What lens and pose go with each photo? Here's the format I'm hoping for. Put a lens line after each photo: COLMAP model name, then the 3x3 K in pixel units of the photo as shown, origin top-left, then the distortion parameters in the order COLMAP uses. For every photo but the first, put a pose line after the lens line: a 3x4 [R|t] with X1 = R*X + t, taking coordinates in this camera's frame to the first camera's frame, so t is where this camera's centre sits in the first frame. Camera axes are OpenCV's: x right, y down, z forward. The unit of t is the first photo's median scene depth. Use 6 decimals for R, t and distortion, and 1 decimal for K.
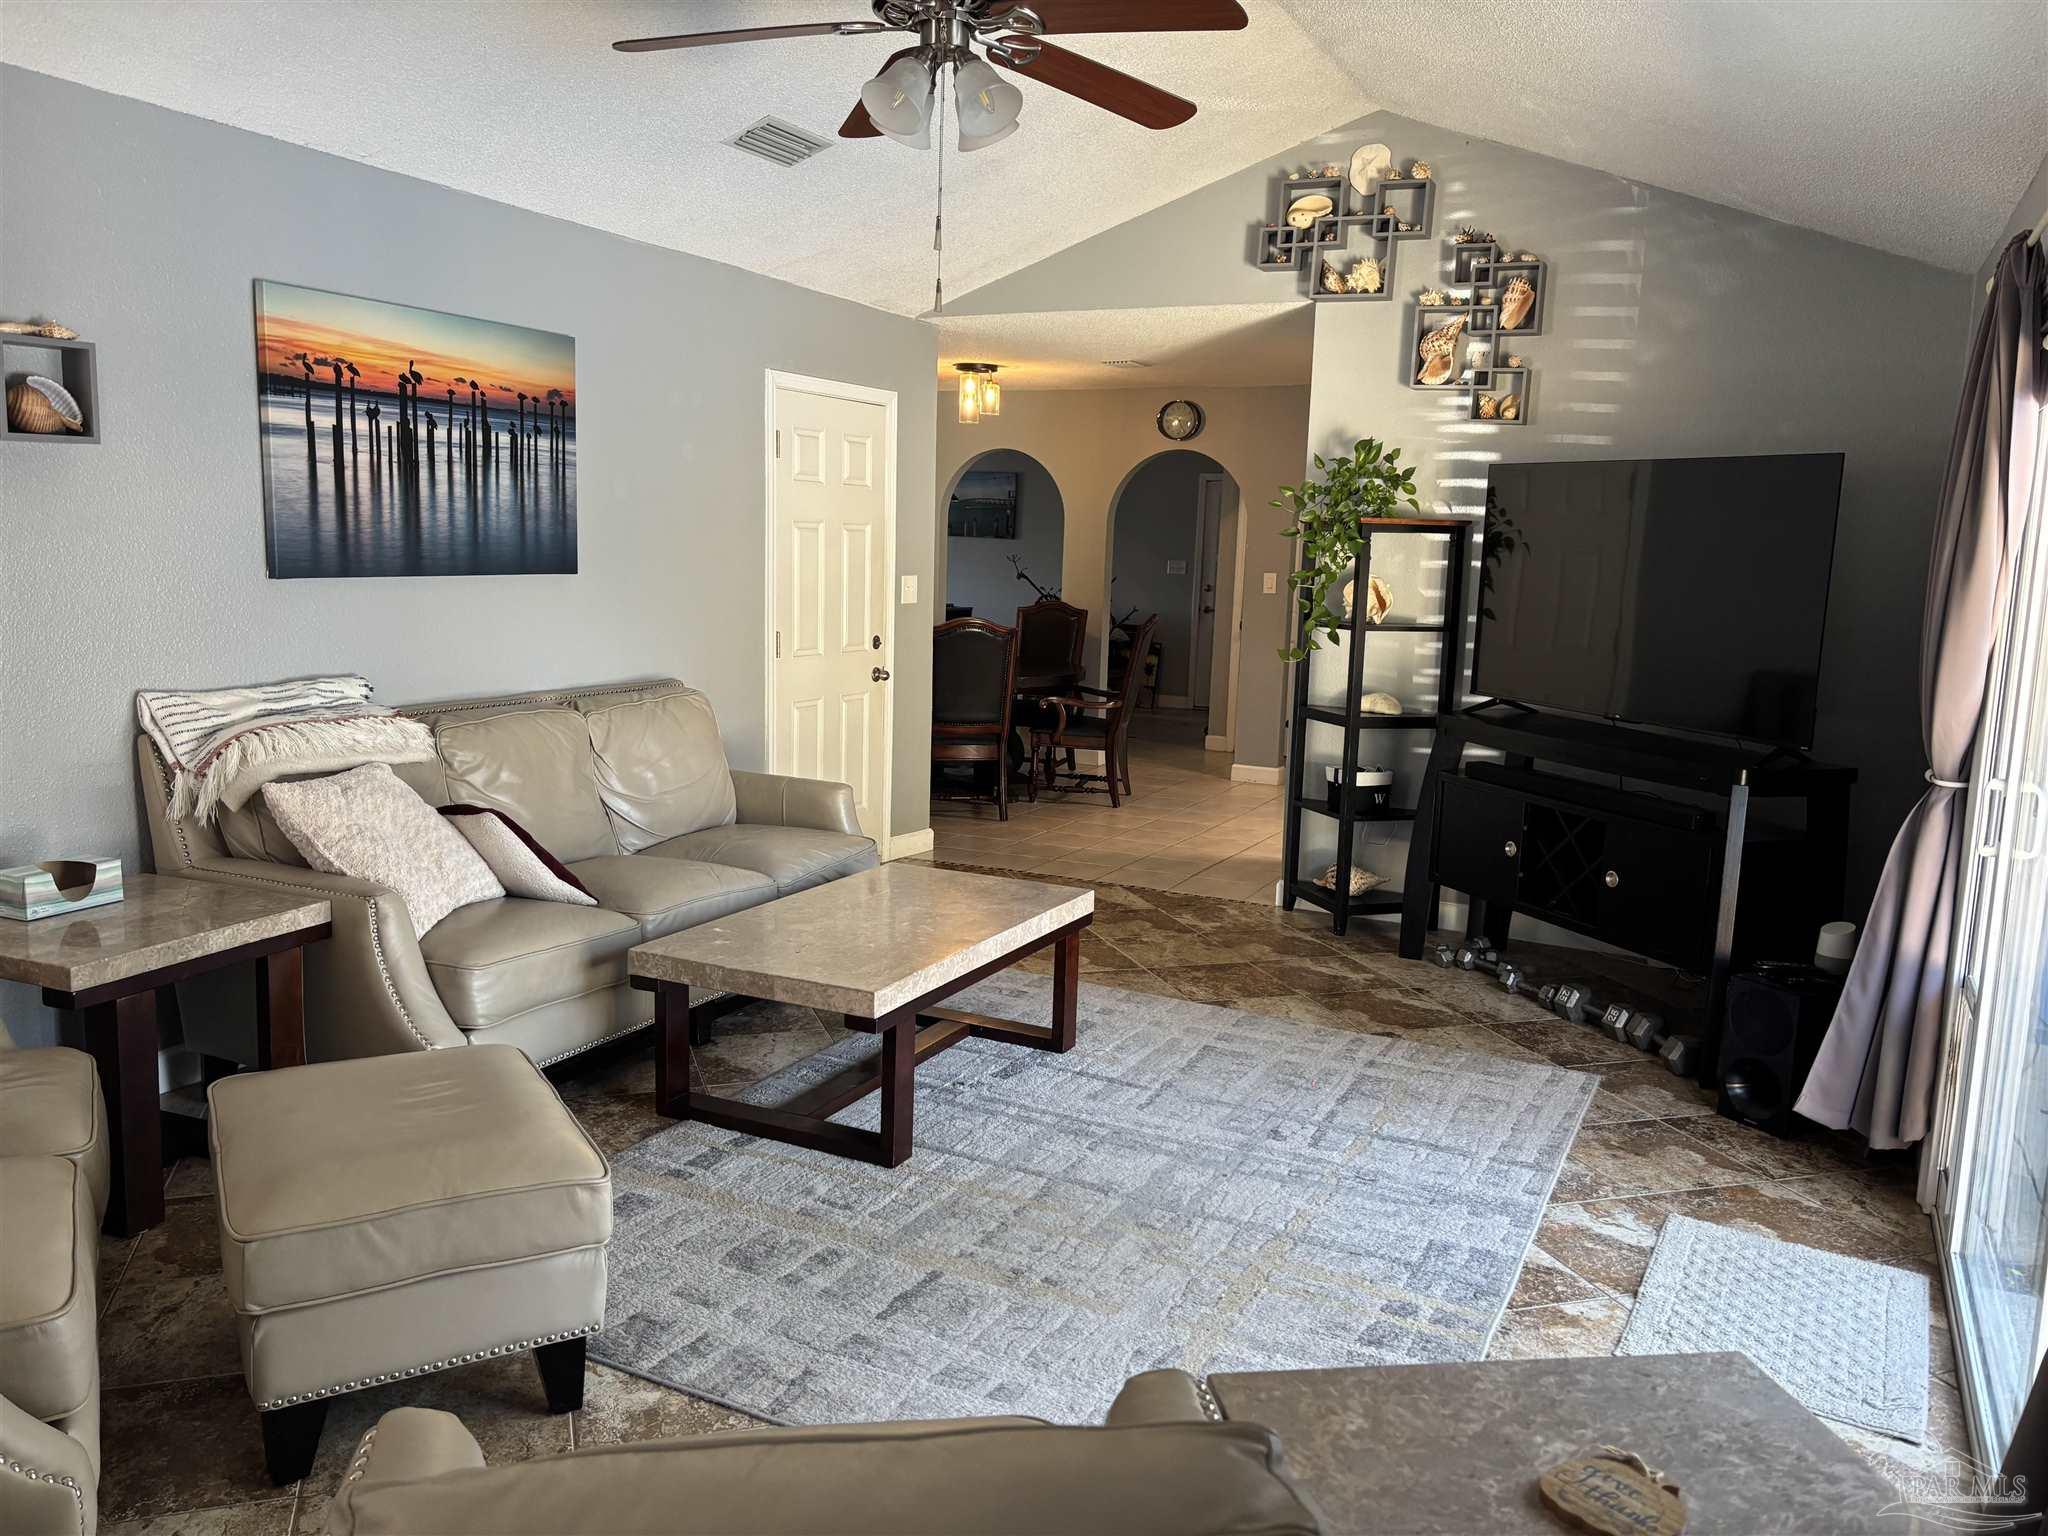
lens RADIAL K [[1555.7, 0, 1028.9], [0, 1555.7, 771.3], [0, 0, 1]] dist [0.044456, -0.054588]
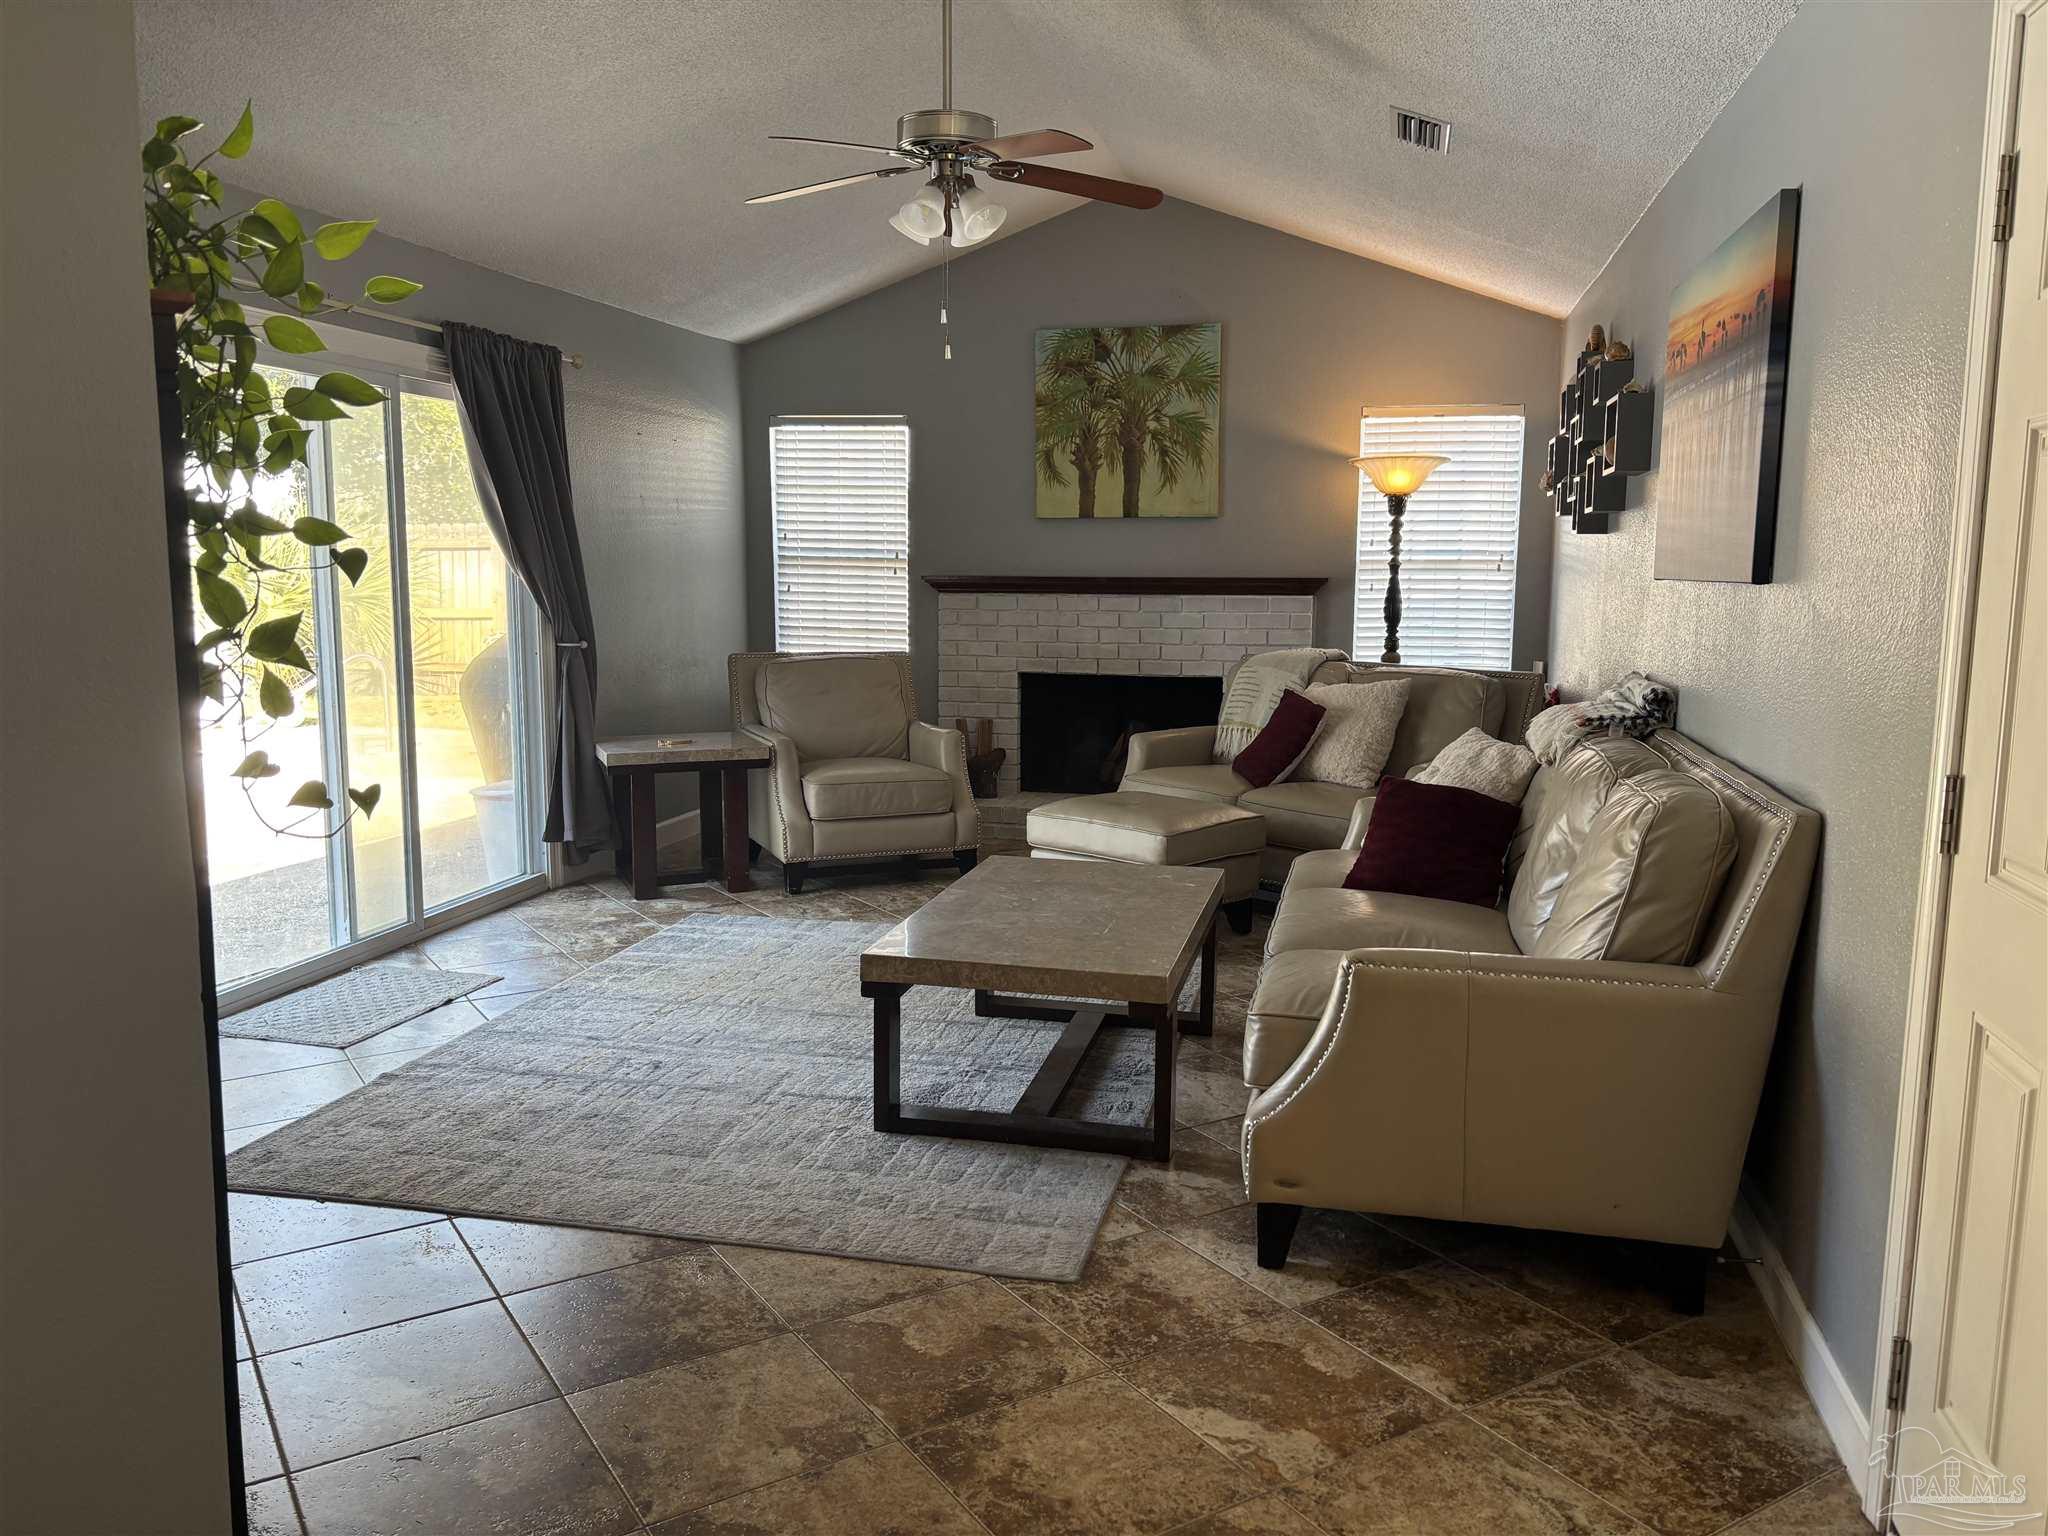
lens RADIAL K [[1555.7, 0, 1023.9], [0, 1555.7, 774.1], [0, 0, 1]] dist [0.044456, -0.054588]
pose [[-0.972231, -0.008841, -0.233856, 0.178940], [-0.074358, 0.959171, 0.272875, -0.278344], [0.221896, 0.282687, -0.933194, 2.131926]]
